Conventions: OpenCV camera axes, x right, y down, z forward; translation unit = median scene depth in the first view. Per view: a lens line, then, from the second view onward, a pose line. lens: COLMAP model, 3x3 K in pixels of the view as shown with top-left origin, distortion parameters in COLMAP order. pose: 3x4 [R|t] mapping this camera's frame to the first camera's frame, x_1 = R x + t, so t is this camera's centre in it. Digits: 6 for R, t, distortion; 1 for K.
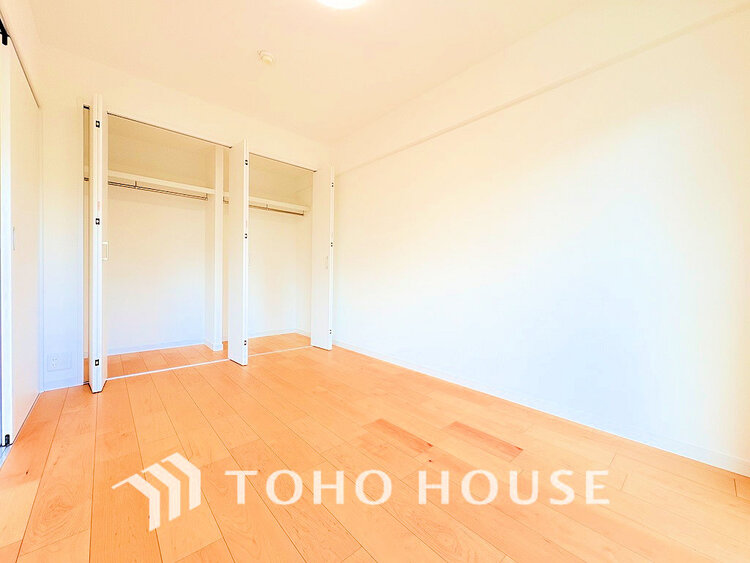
lens RADIAL K [[303.3, 0, 375.0], [0, 303.3, 281.5], [0, 0, 1]] dist [0.000889, -0.000189]
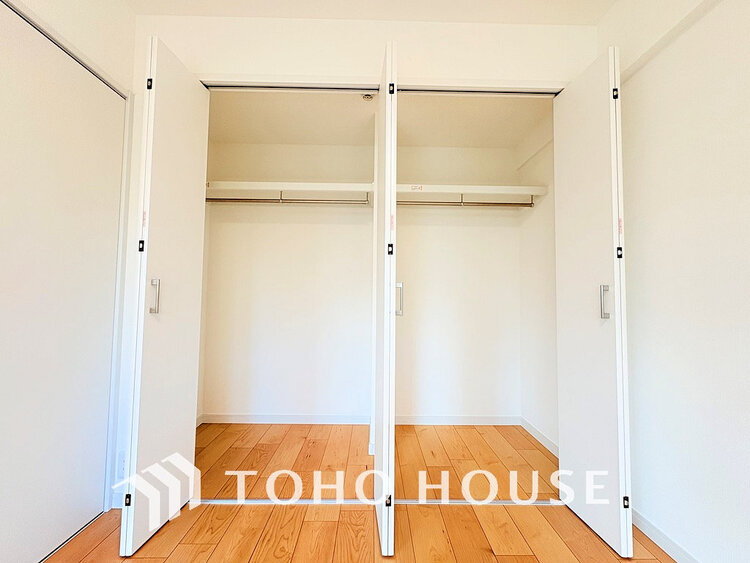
lens RADIAL K [[303.3, 0, 375.0], [0, 303.3, 281.5], [0, 0, 1]] dist [0.000889, -0.000189]
pose [[0.751498, -0.033836, -0.658867, -0.123708], [-0.012312, 0.997791, -0.065284, -0.059311], [0.659621, 0.057173, 0.749421, 0.534117]]
